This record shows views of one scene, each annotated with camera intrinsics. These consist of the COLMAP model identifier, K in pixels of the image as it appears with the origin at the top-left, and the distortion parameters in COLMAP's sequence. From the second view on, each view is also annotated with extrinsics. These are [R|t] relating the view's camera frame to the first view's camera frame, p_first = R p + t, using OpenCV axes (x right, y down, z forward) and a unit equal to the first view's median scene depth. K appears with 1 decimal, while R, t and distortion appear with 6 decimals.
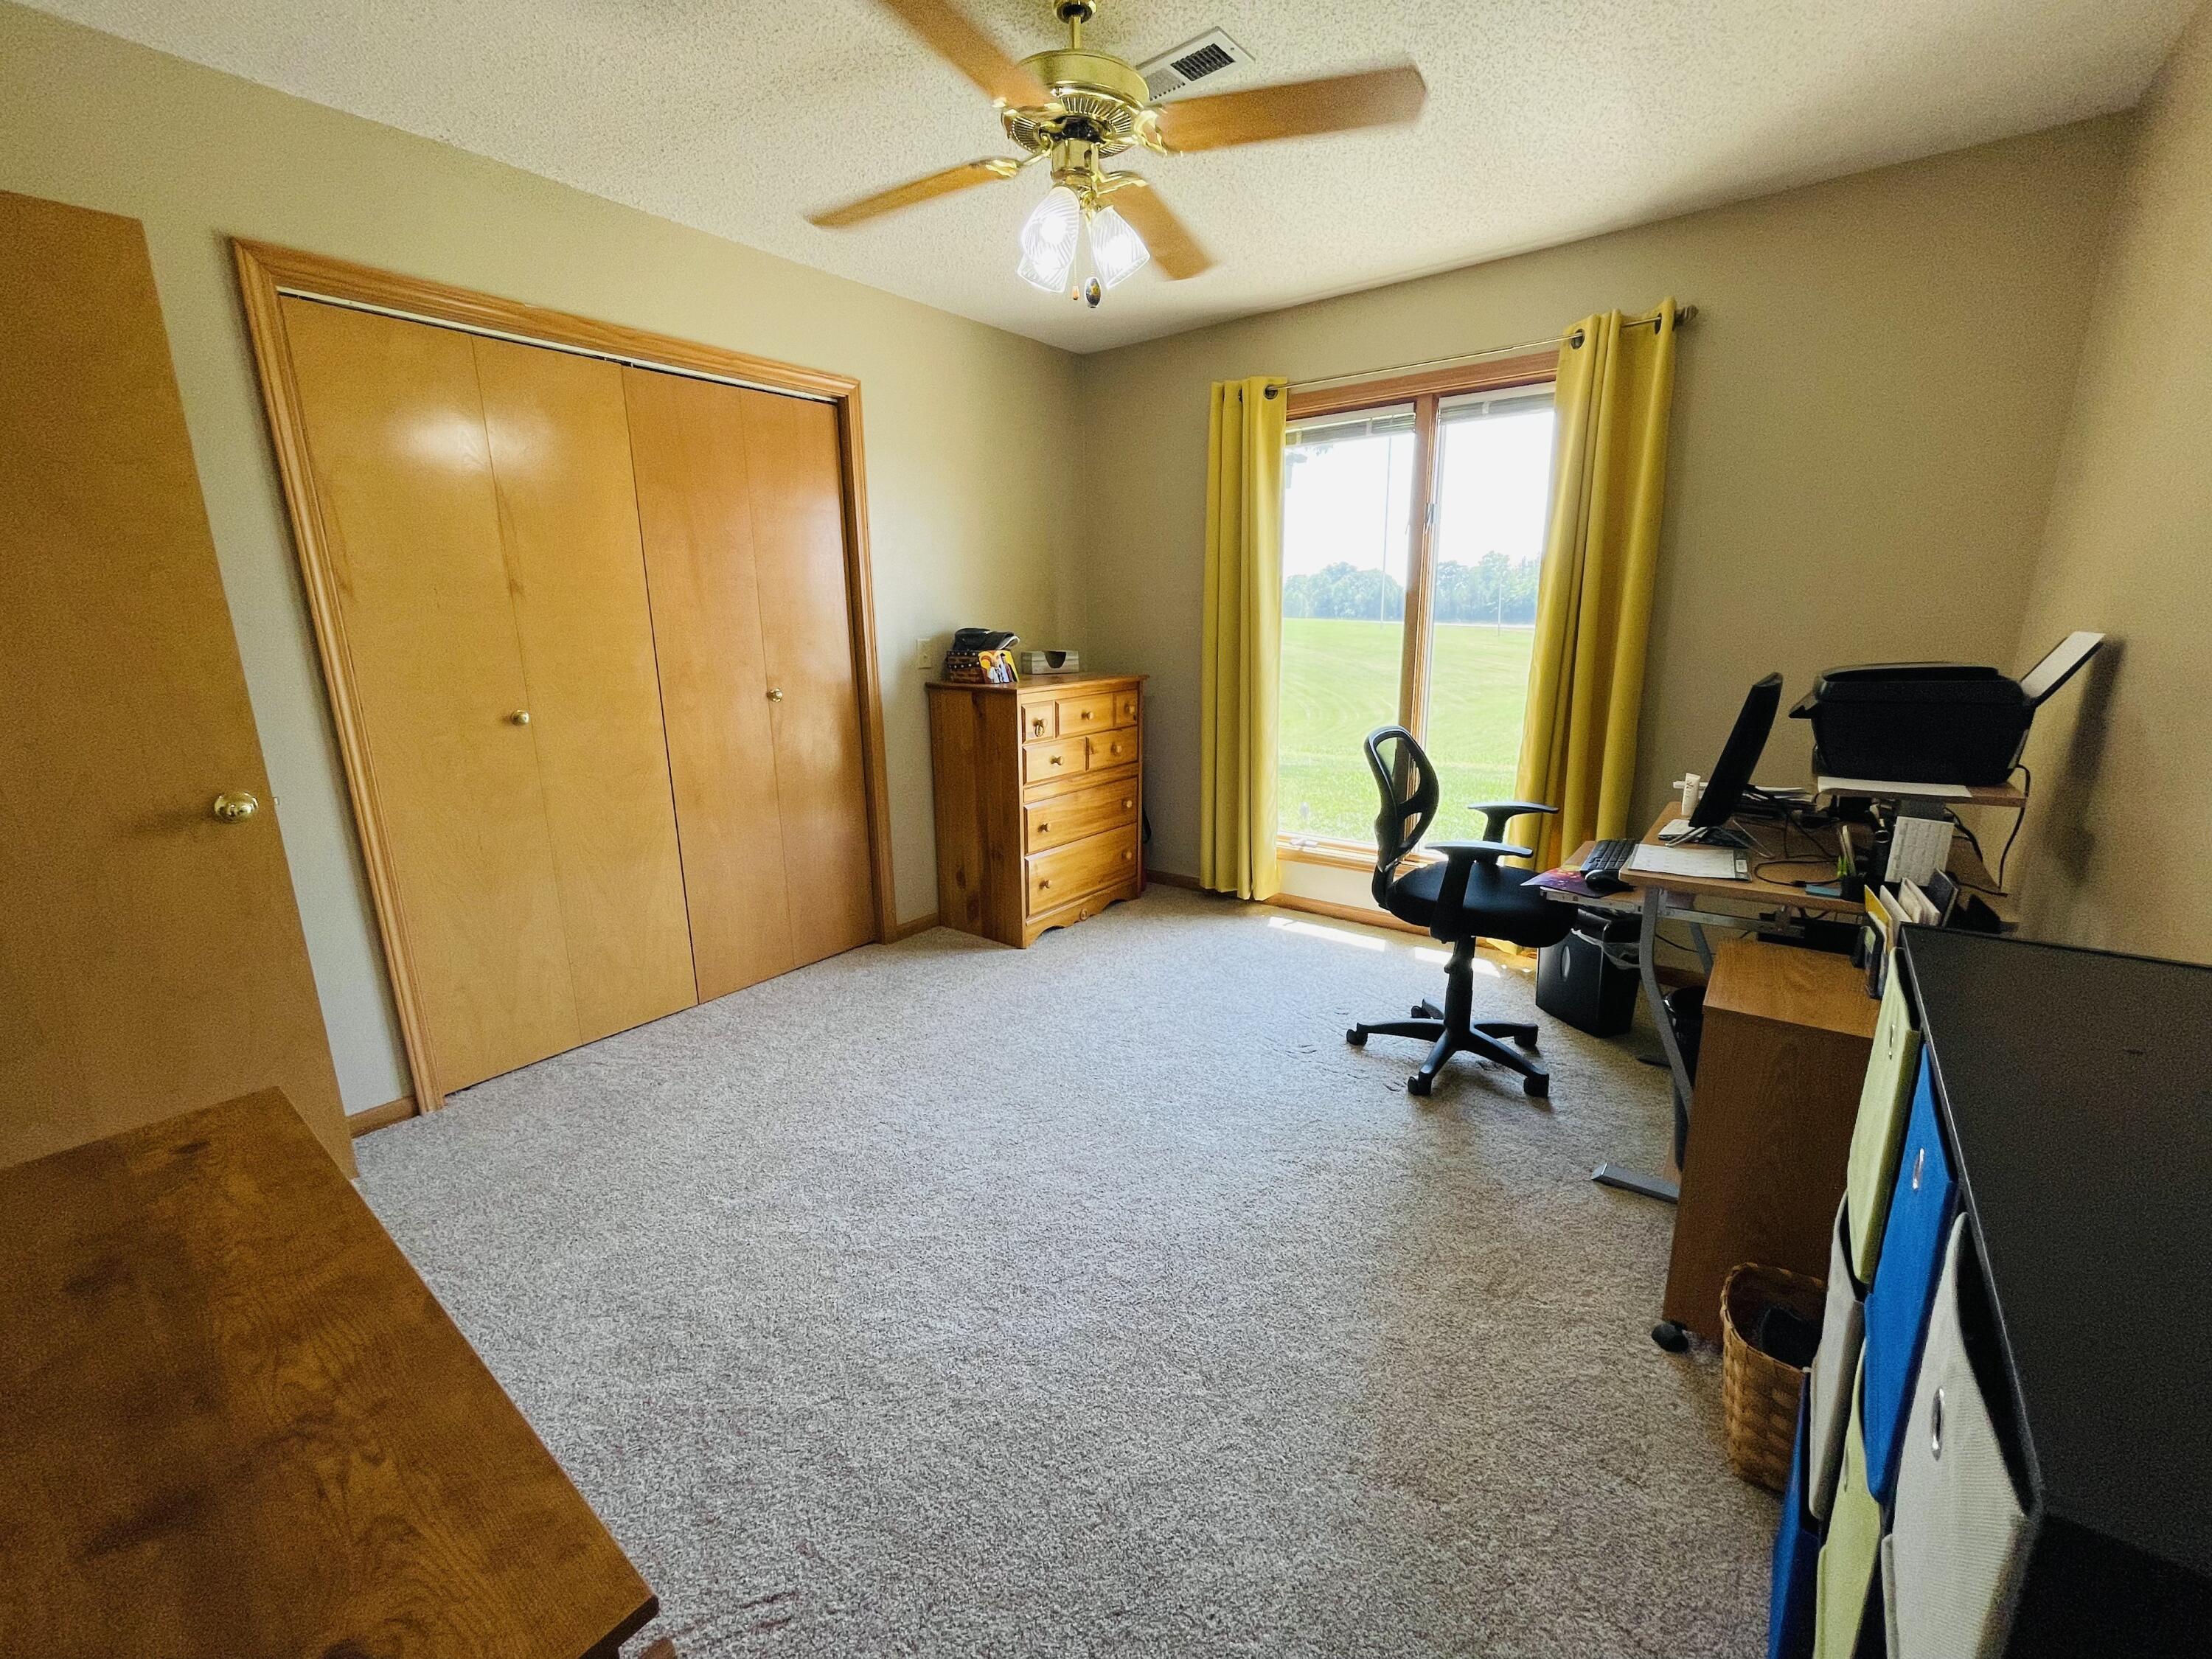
lens RADIAL K [[892.7, 0, 1089.9], [0, 892.7, 835.0], [0, 0, 1]] dist [0.002701, -0.000437]
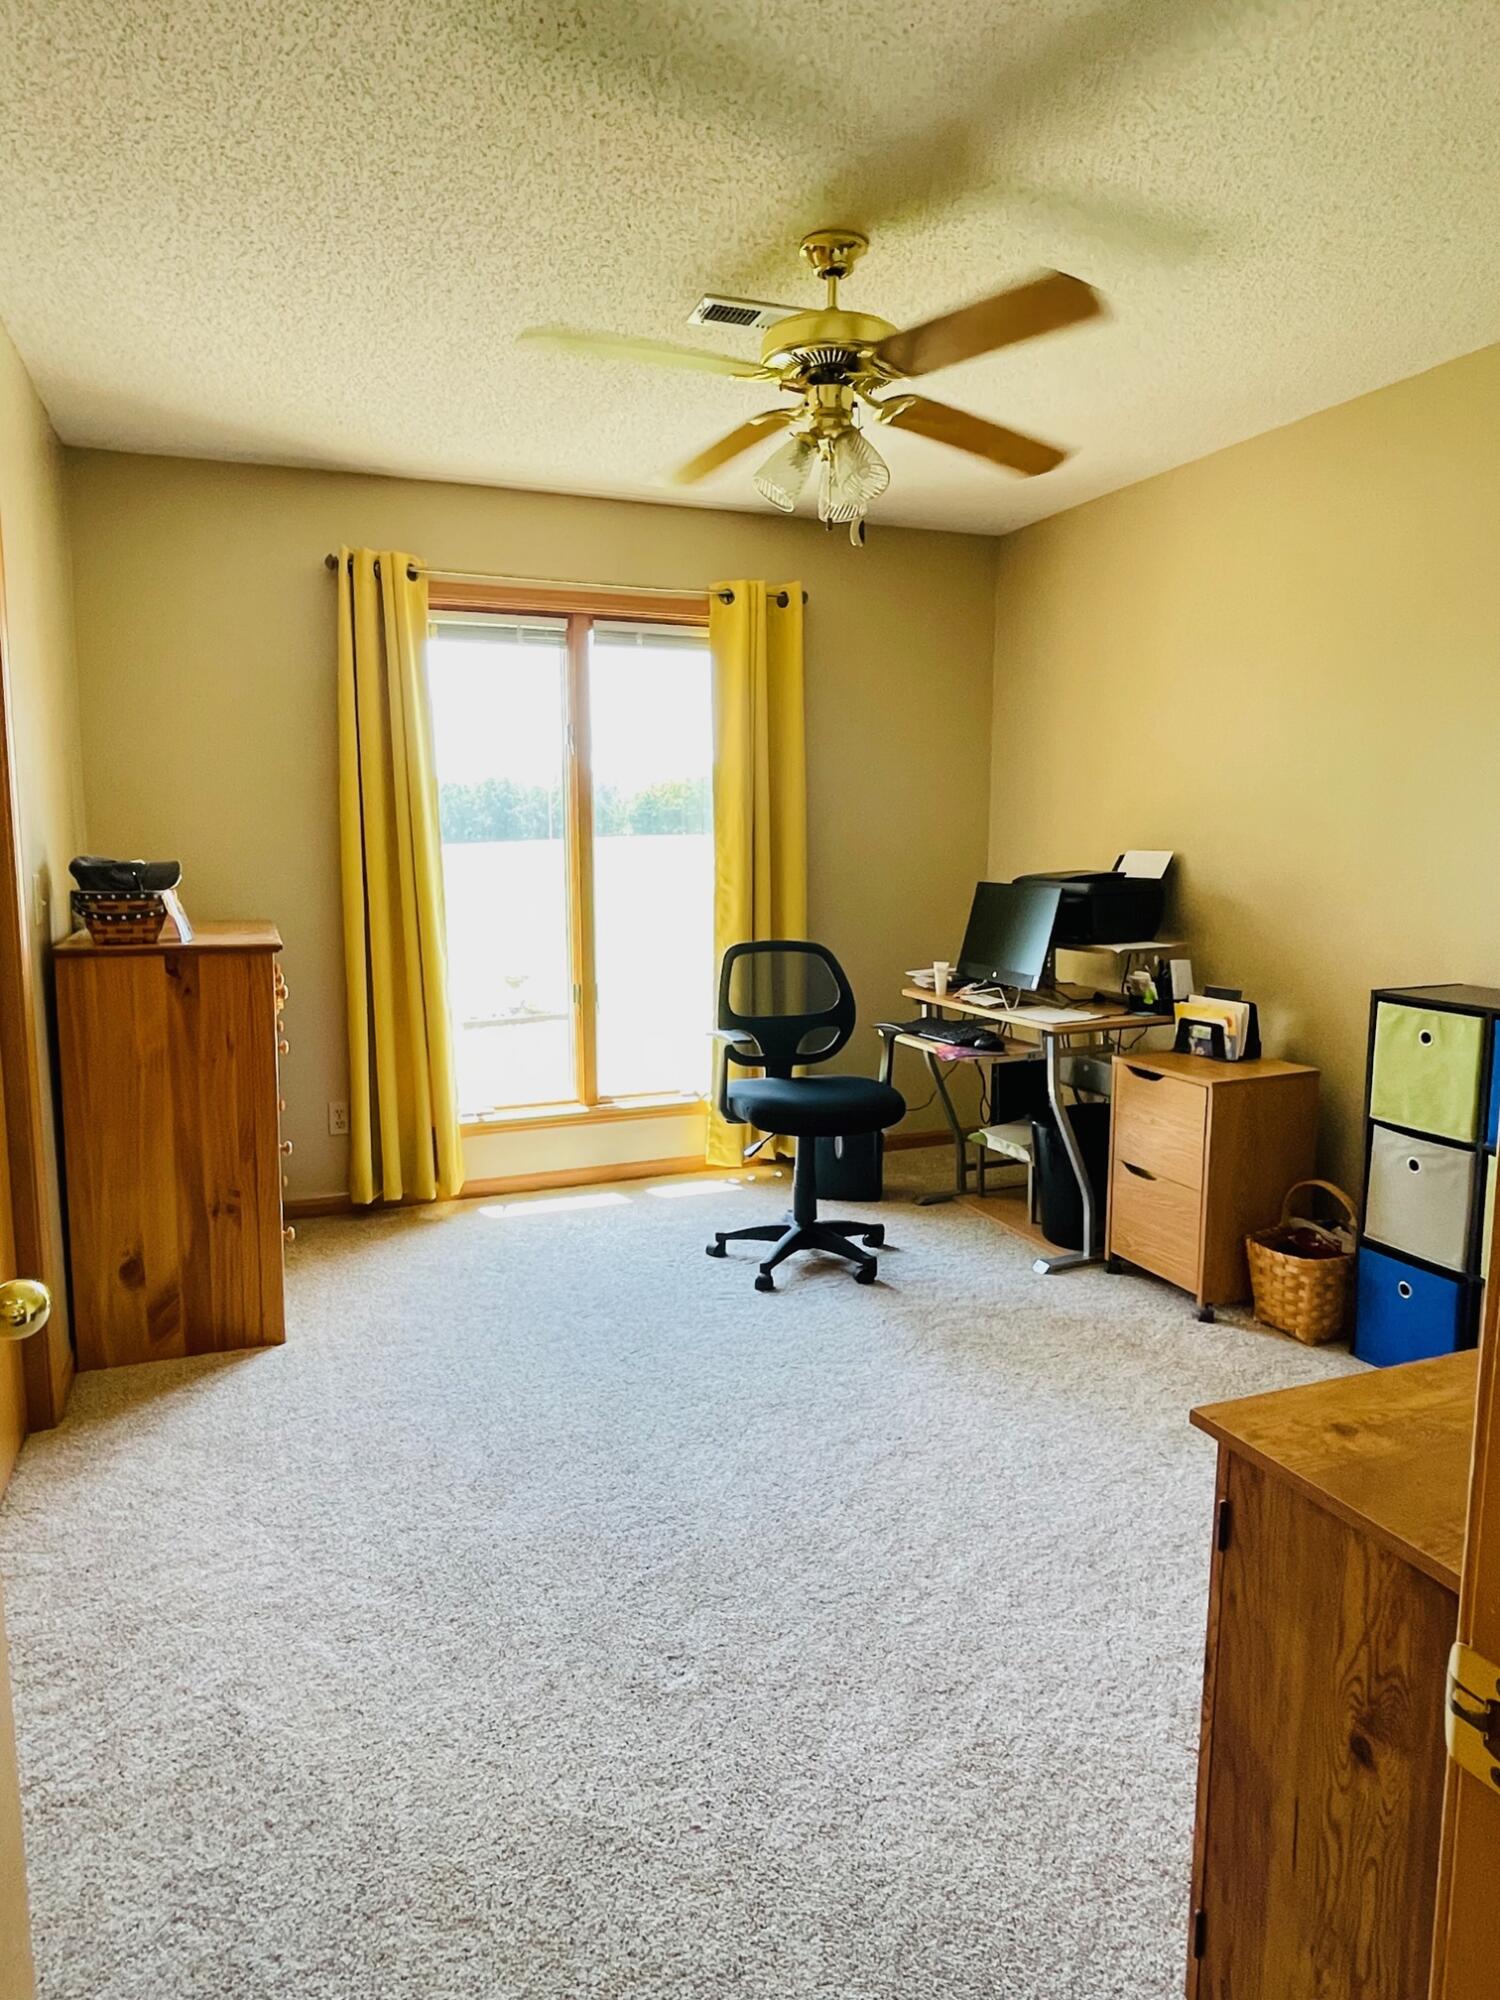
lens RADIAL K [[1225.9, 0, 735.1], [0, 1225.9, 995.7], [0, 0, 1]] dist [-0.001705, 0.000186]
pose [[0.515639, -0.105302, 0.850310, -0.646217], [0.201093, 0.979572, -0.000636, -0.052849], [-0.832873, 0.171320, 0.526281, 0.223501]]
